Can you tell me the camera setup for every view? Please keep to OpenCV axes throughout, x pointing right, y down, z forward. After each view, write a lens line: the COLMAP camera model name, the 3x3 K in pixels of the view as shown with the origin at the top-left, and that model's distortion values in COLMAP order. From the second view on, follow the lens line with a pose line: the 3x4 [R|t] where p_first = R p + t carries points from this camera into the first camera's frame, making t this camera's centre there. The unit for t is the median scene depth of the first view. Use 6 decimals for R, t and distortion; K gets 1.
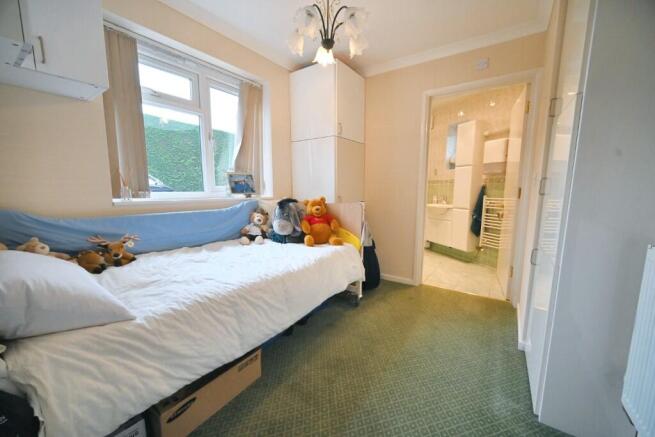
lens RADIAL K [[257.3, 0, 325.4], [0, 257.3, 220.2], [0, 0, 1]] dist [-0.001799, -0.000207]
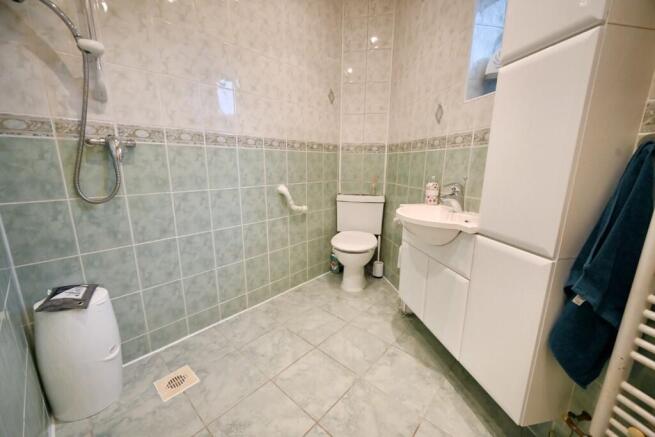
lens RADIAL K [[257.3, 0, 329.3], [0, 257.3, 219.3], [0, 0, 1]] dist [-0.001799, -0.000207]
pose [[0.994228, 0.025615, -0.104185, 0.344494], [-0.016318, 0.995886, 0.089129, -0.076887], [0.106040, -0.086914, 0.990556, 0.670490]]
